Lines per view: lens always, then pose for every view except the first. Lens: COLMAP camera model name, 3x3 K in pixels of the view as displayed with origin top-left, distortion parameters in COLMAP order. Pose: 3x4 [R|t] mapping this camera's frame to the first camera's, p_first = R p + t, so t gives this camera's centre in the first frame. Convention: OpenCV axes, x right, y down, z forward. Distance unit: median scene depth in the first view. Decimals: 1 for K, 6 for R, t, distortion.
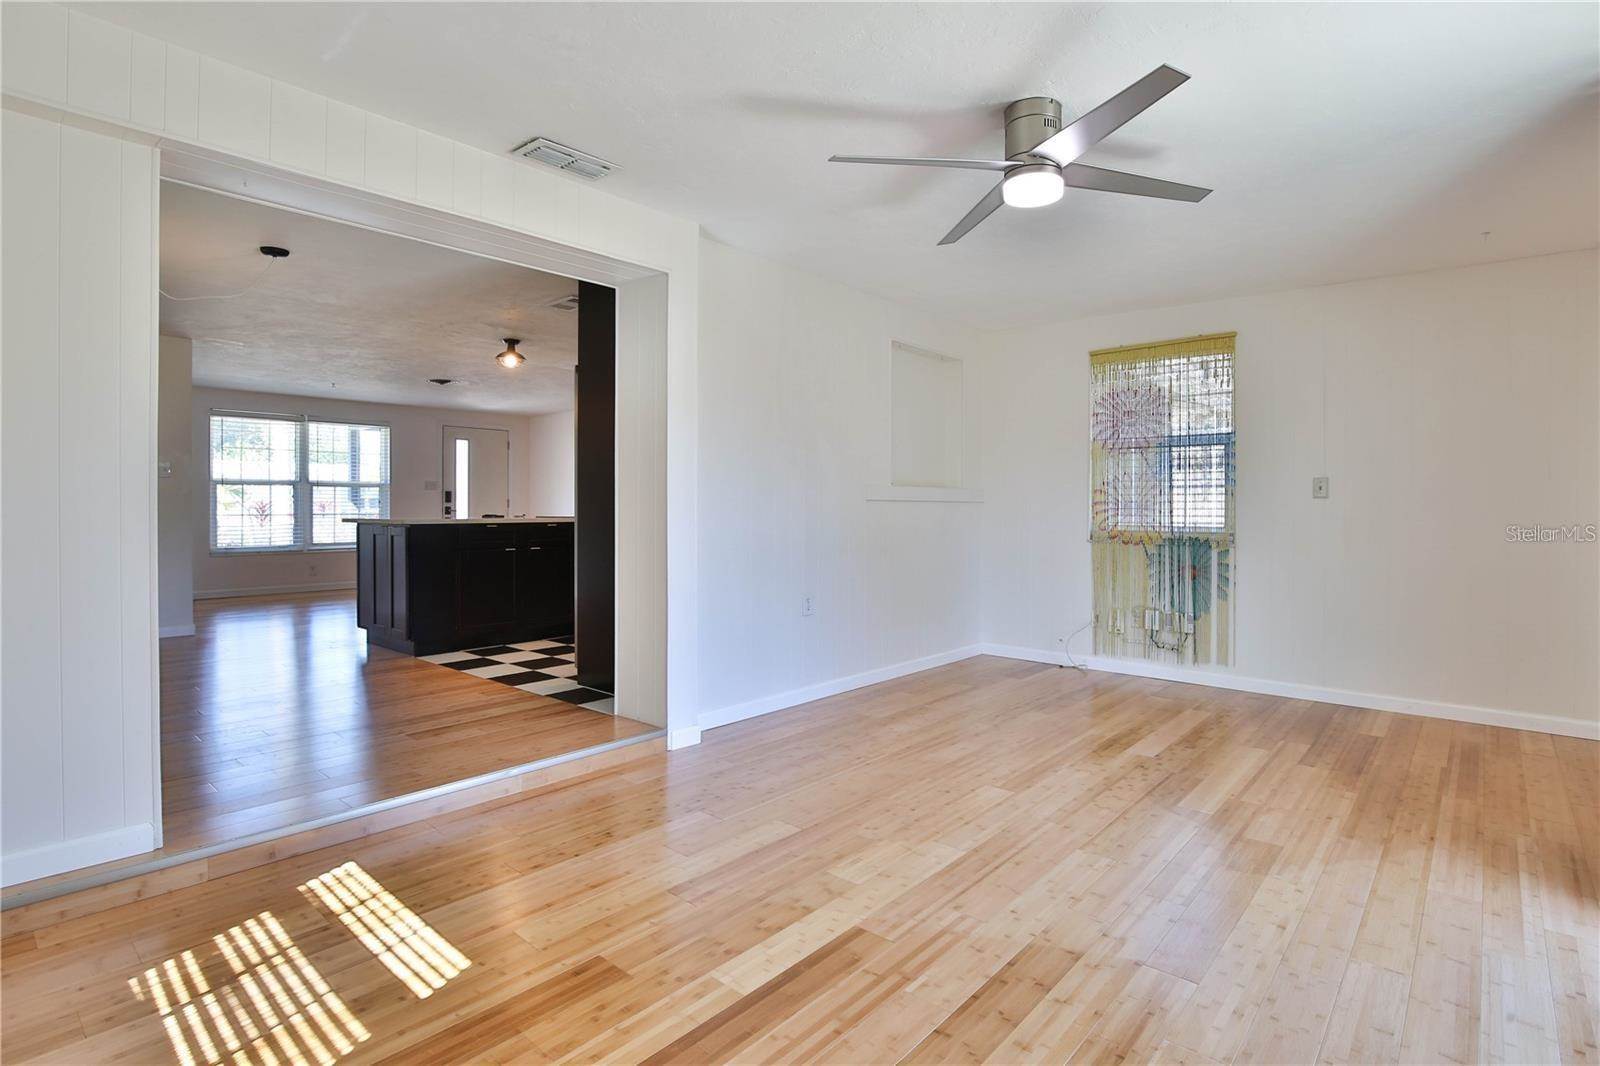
lens RADIAL K [[794.5, 0, 814.9], [0, 794.5, 513.8], [0, 0, 1]] dist [-0.028431, 0.001640]
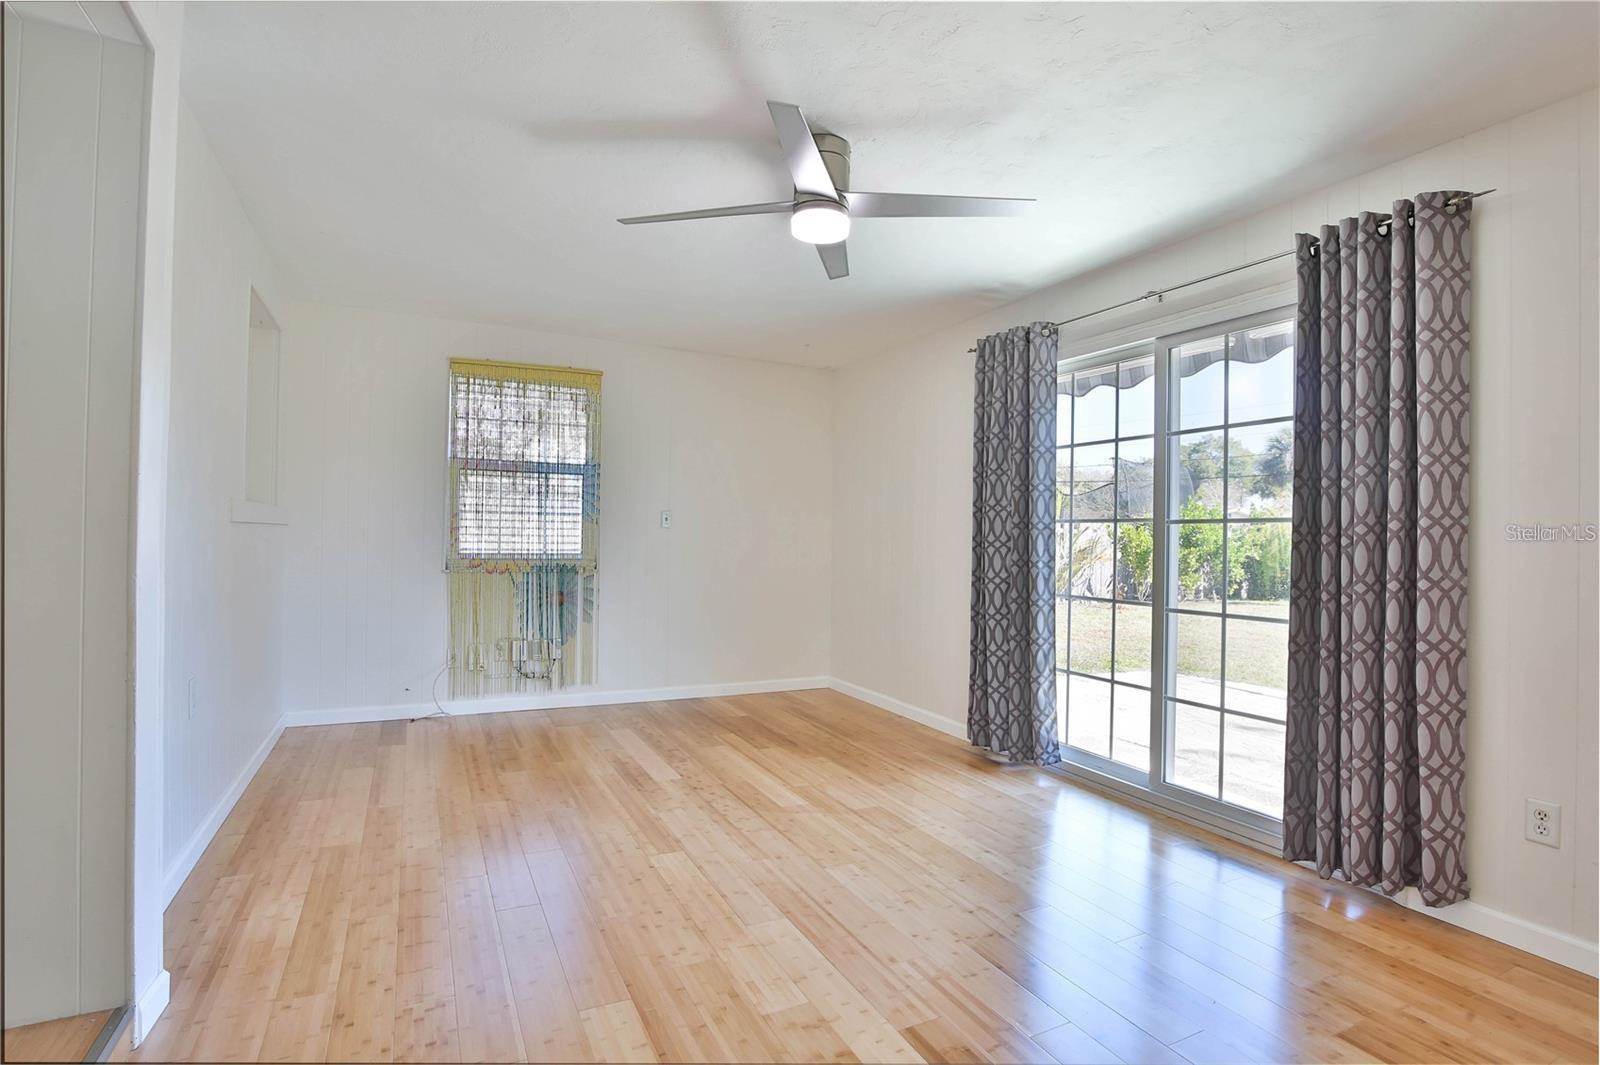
lens RADIAL K [[770.7, 0, 828.1], [0, 770.7, 526.5], [0, 0, 1]] dist [-0.027433, 0.000093]
pose [[0.381512, 0.013822, 0.924260, -0.415859], [-0.005378, 0.999904, -0.012734, -0.010455], [-0.924348, -0.000113, 0.381550, 0.414191]]
